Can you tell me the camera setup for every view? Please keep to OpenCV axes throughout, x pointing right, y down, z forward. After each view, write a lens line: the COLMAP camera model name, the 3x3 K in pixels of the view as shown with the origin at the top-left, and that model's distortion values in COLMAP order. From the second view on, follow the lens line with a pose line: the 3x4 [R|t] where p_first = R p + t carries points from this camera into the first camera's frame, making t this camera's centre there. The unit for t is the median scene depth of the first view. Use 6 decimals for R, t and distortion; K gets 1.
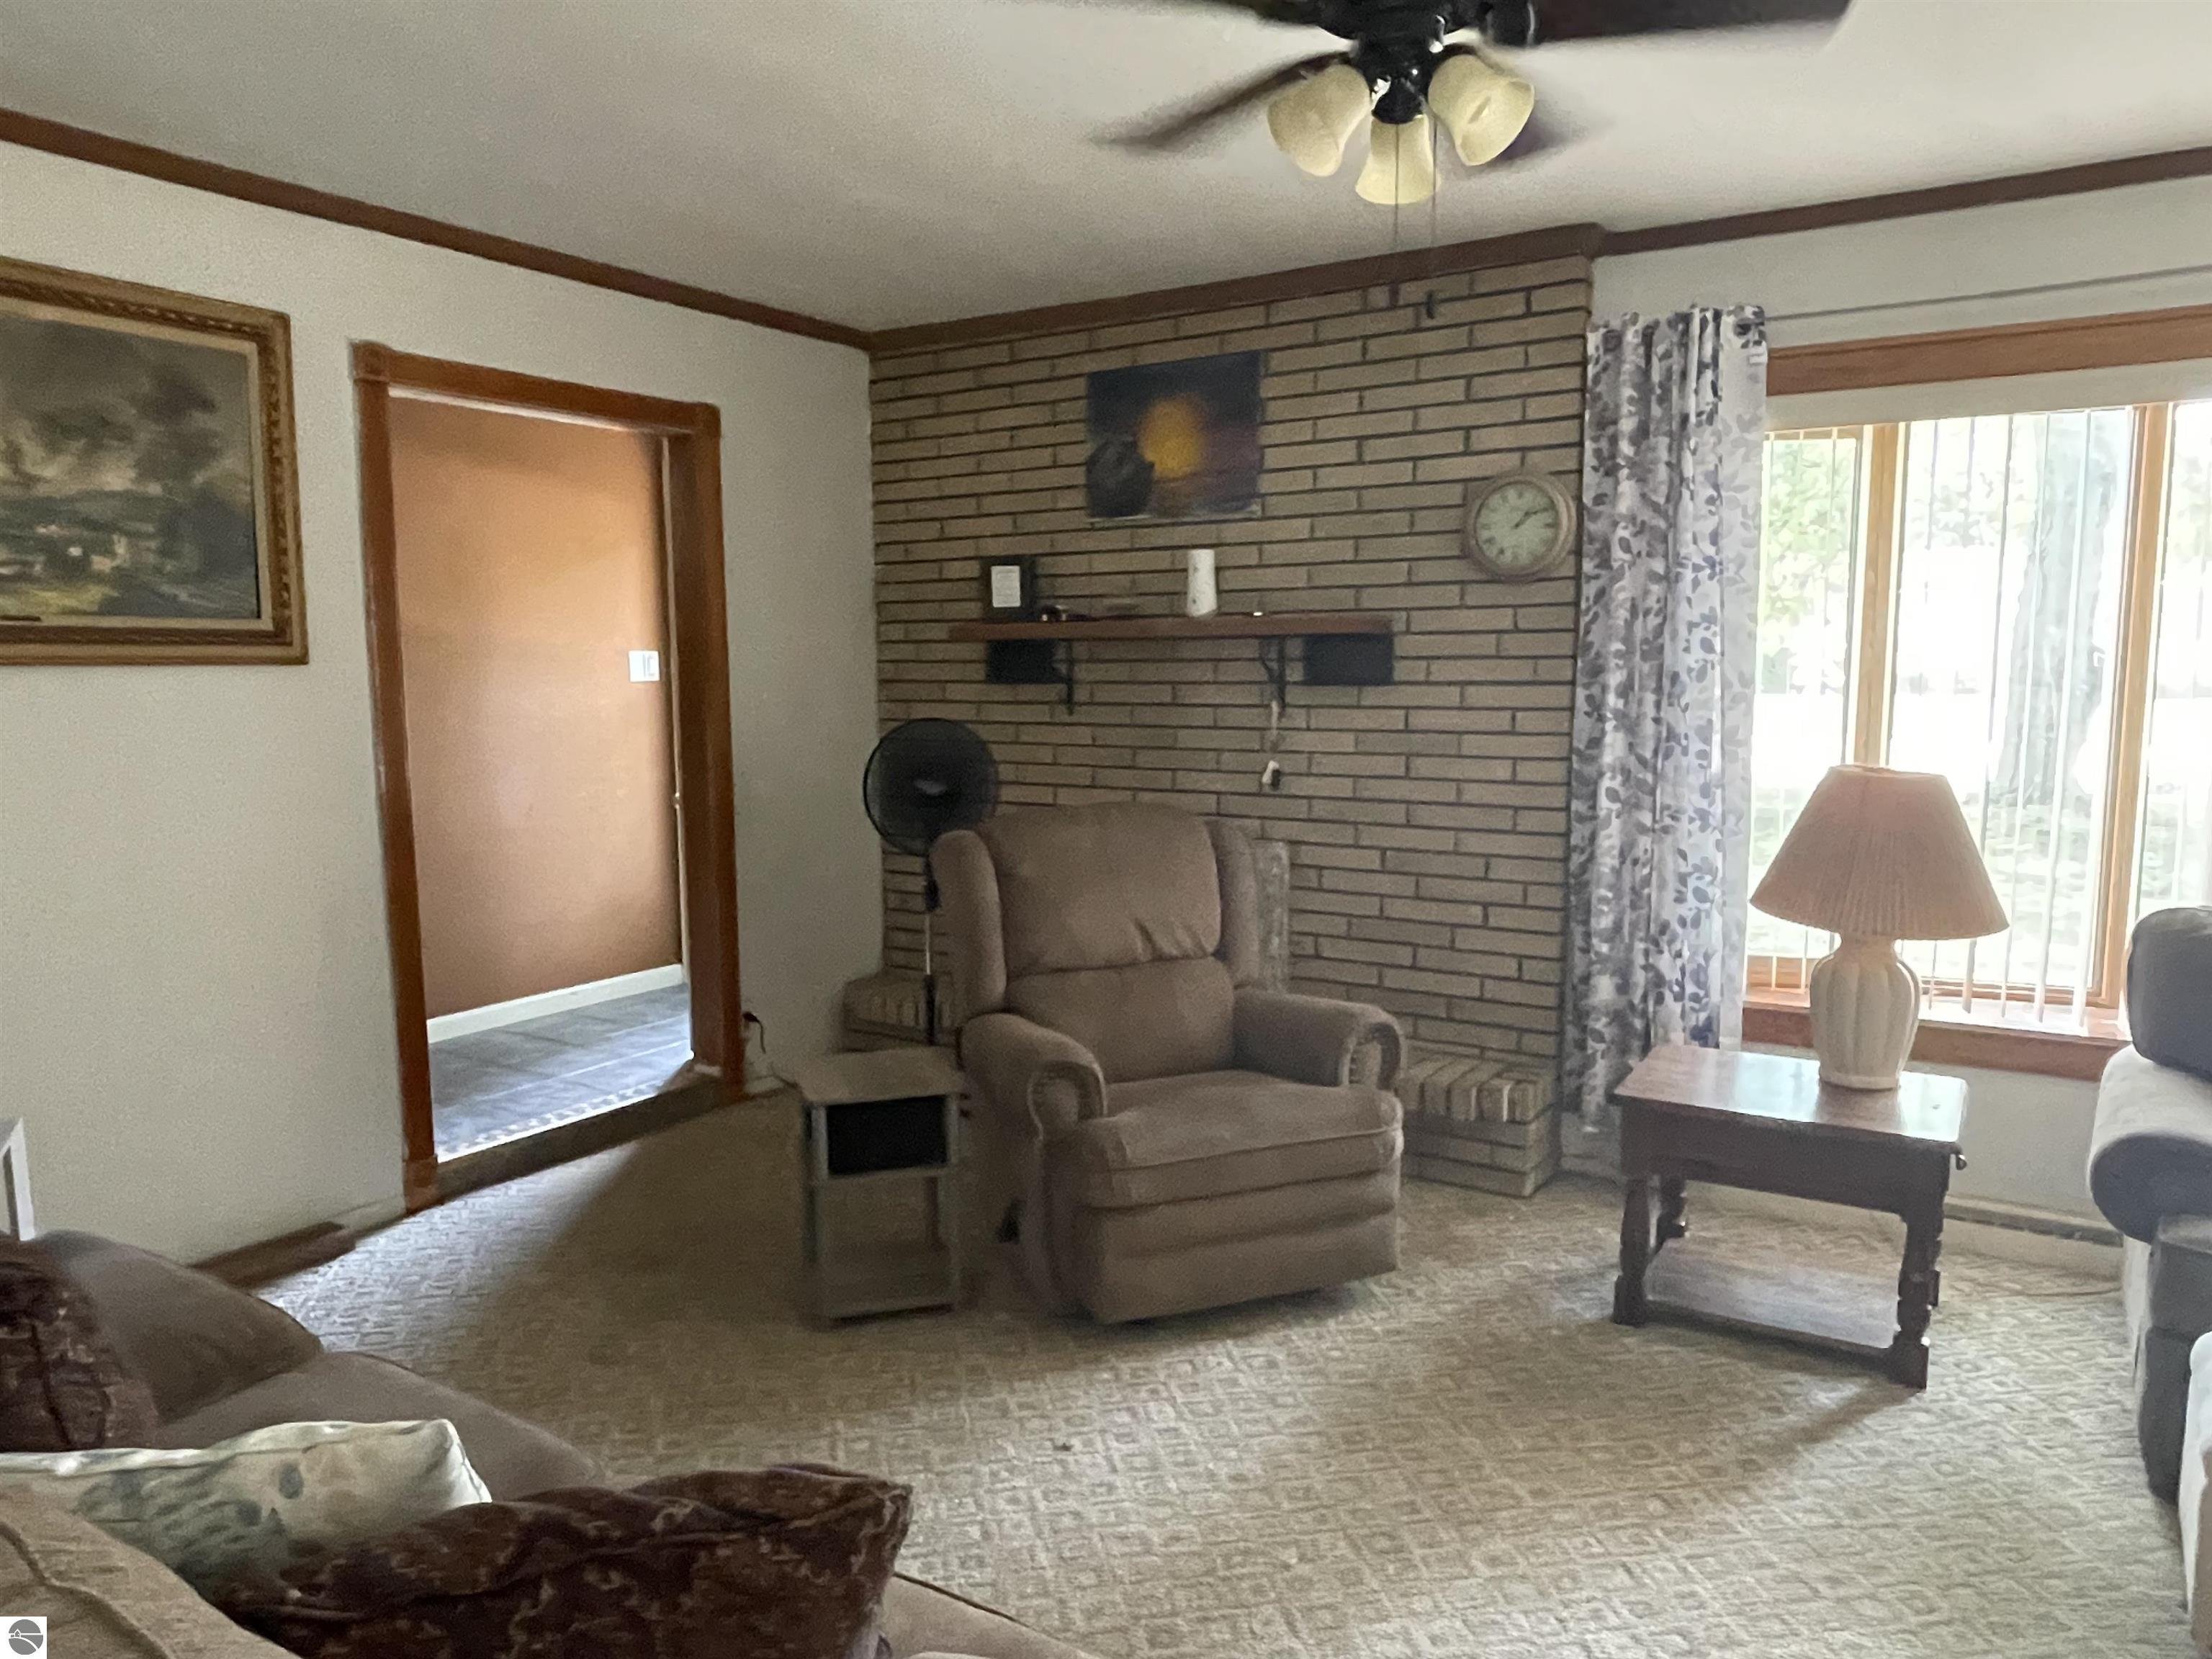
lens RADIAL K [[1507.1, 0, 1080.4], [0, 1507.1, 845.8], [0, 0, 1]] dist [-0.001542, -0.007949]
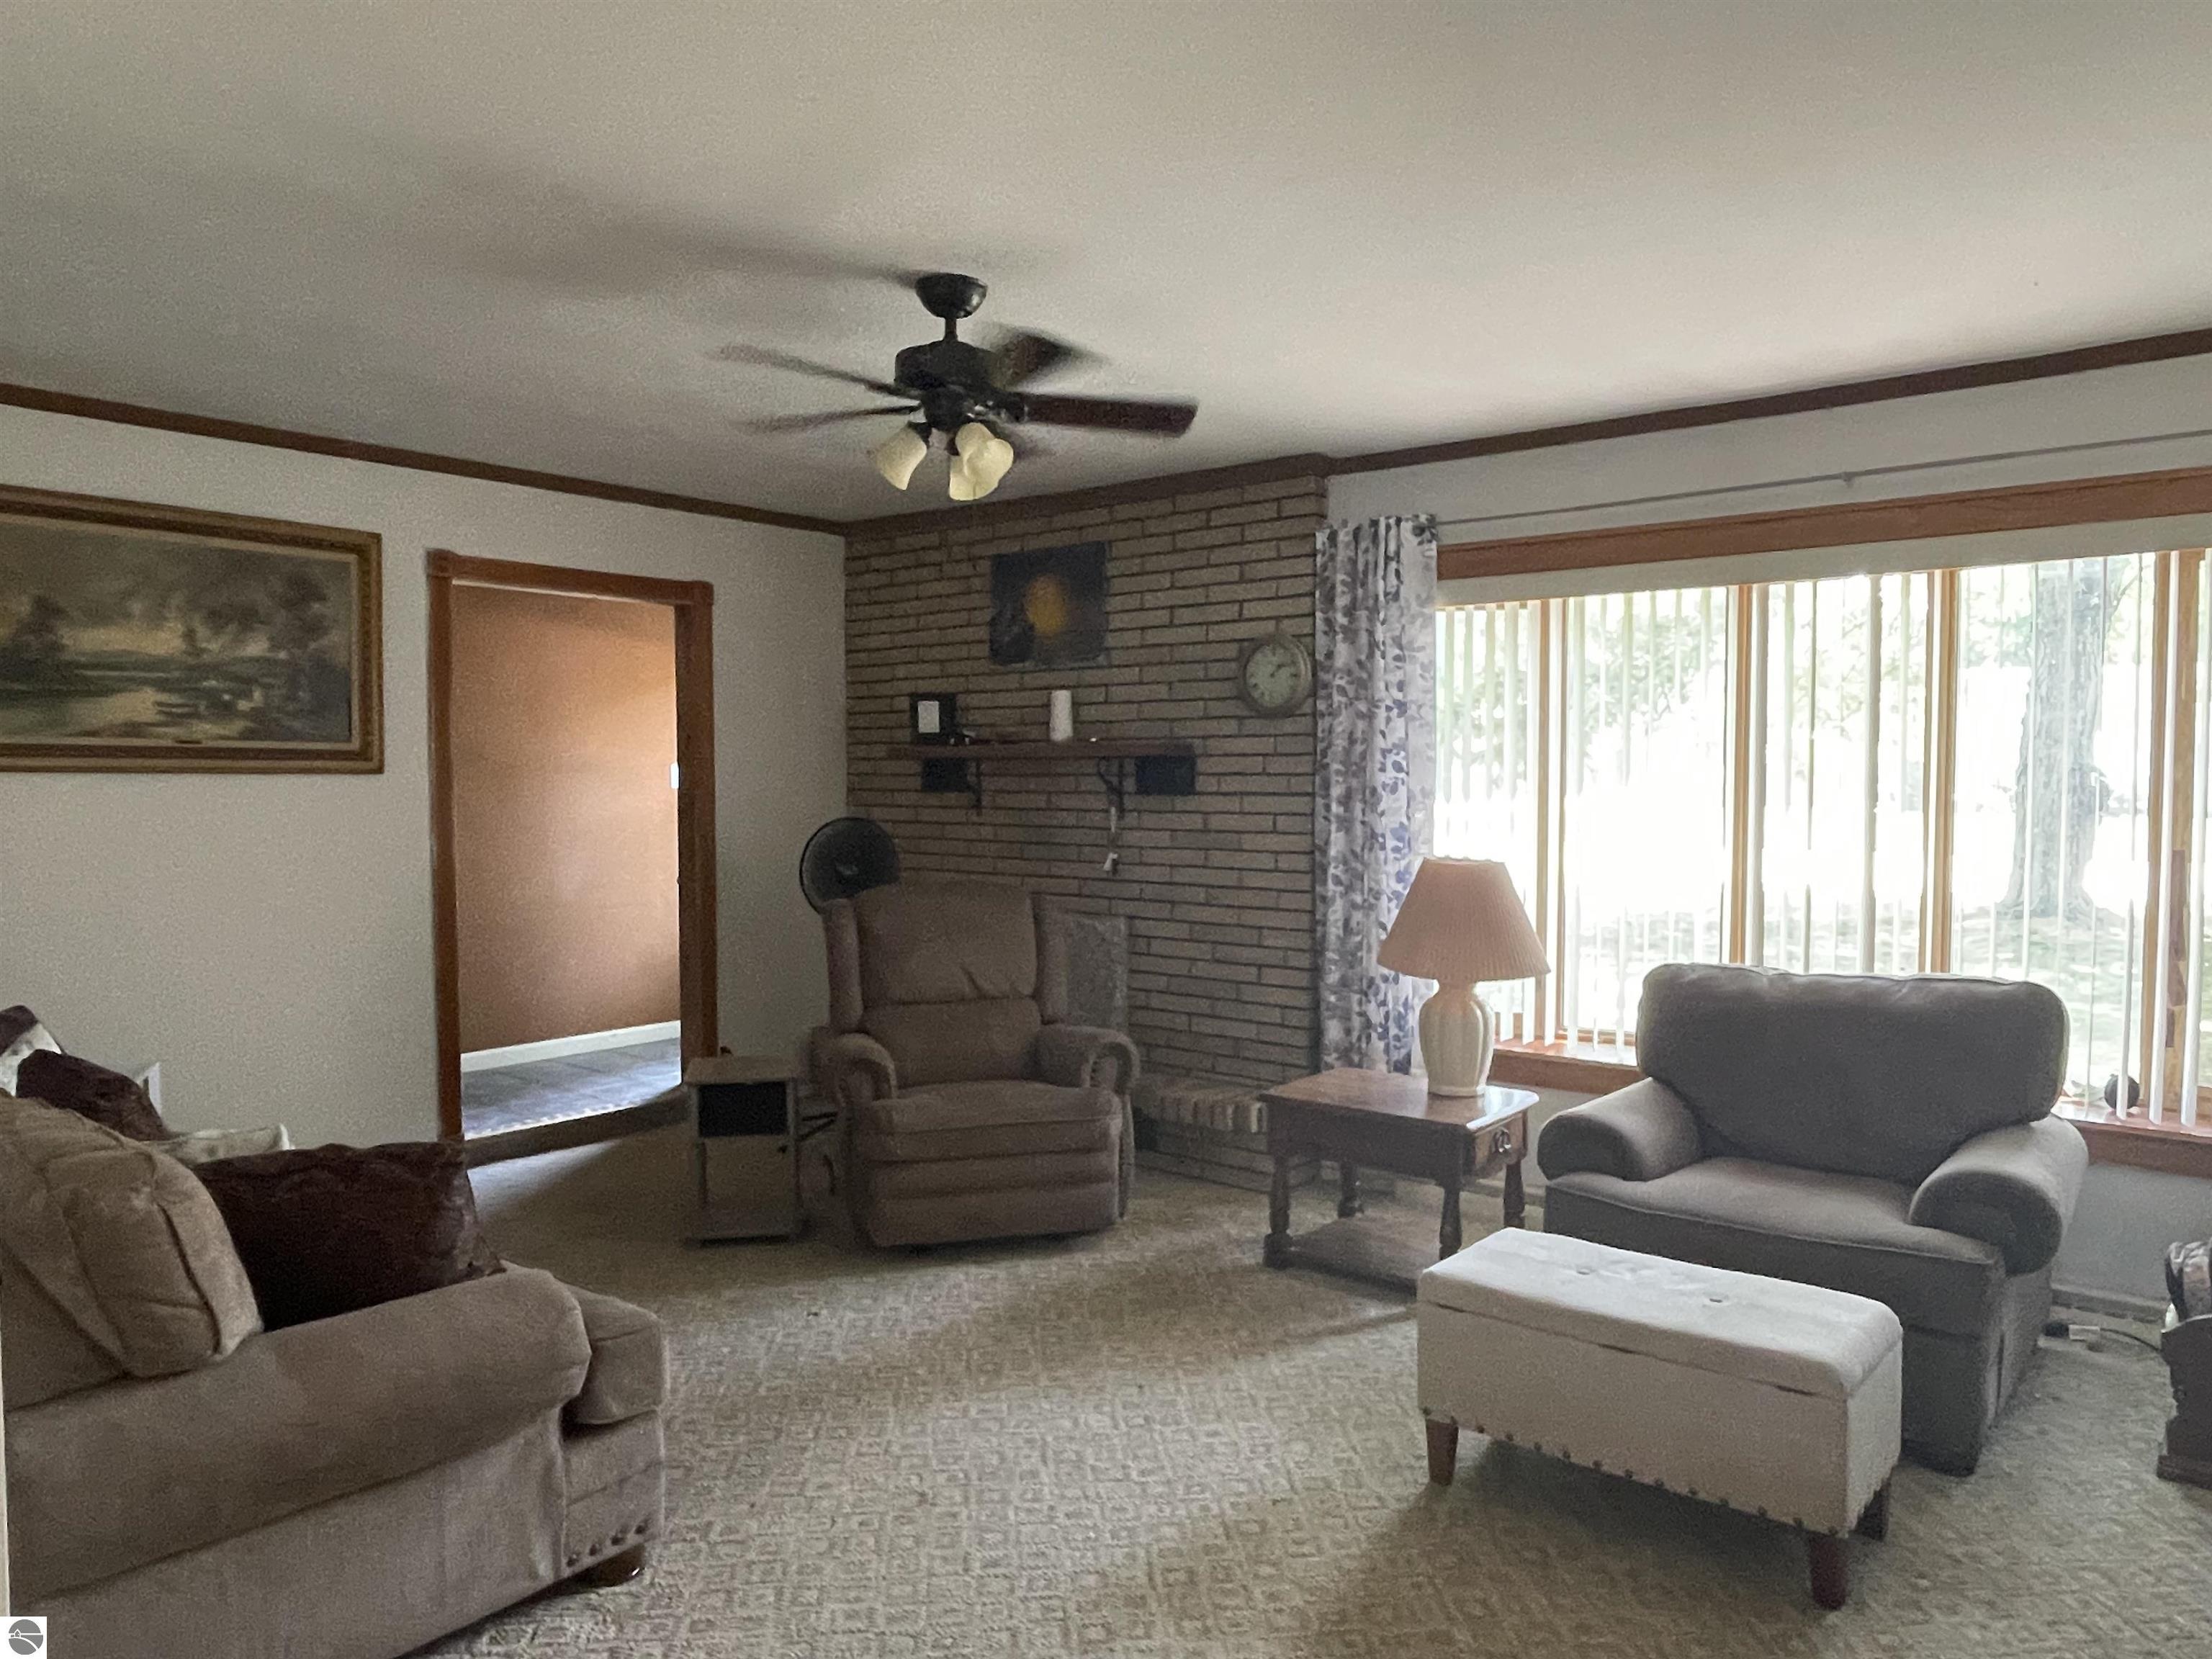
lens RADIAL K [[1507.1, 0, 1111.9], [0, 1507.1, 836.5], [0, 0, 1]] dist [-0.001542, -0.007949]
pose [[0.994930, 0.011189, -0.099941, 0.302784], [-0.019187, 0.996657, -0.079421, 0.037377], [0.098718, 0.080936, 0.991819, -0.326911]]
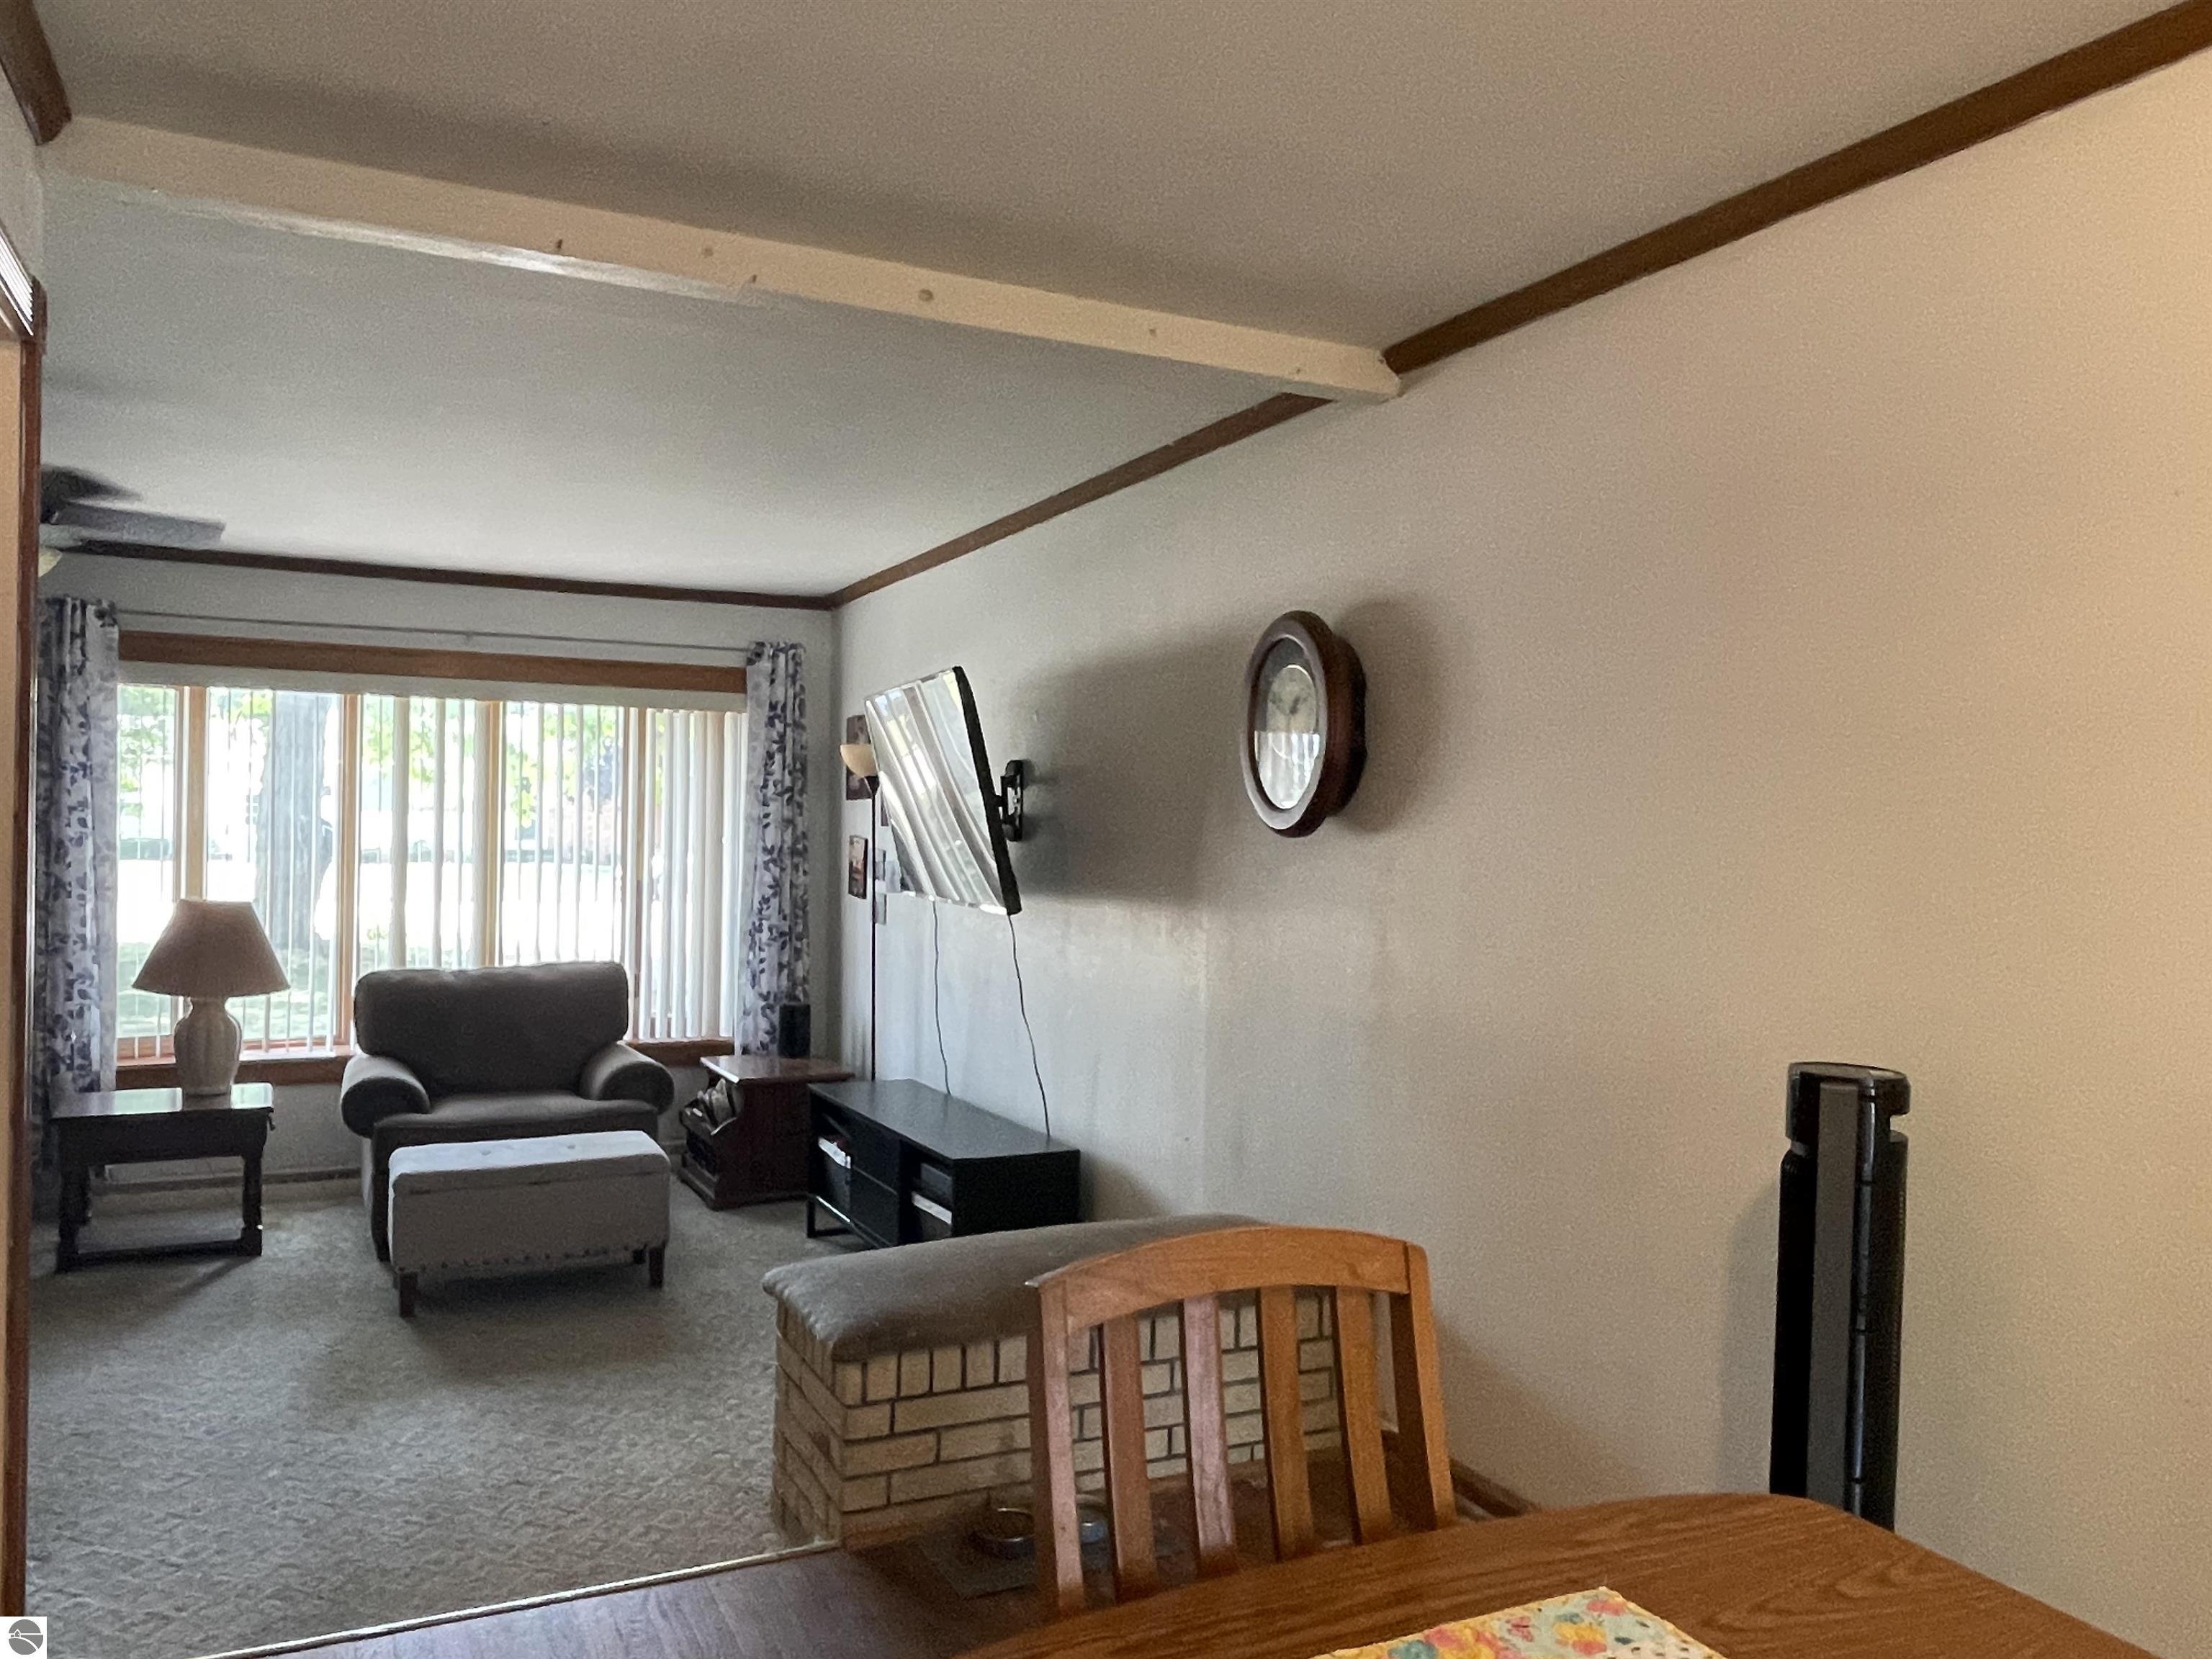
lens RADIAL K [[1568.4, 0, 1092.5], [0, 1568.4, 829.6], [0, 0, 1]] dist [0.002481, -0.023153]
pose [[0.501097, 0.017028, 0.865224, -0.411529], [0.087981, 0.993624, -0.070510, 0.068320], [-0.860907, 0.111456, 0.496403, -0.605636]]
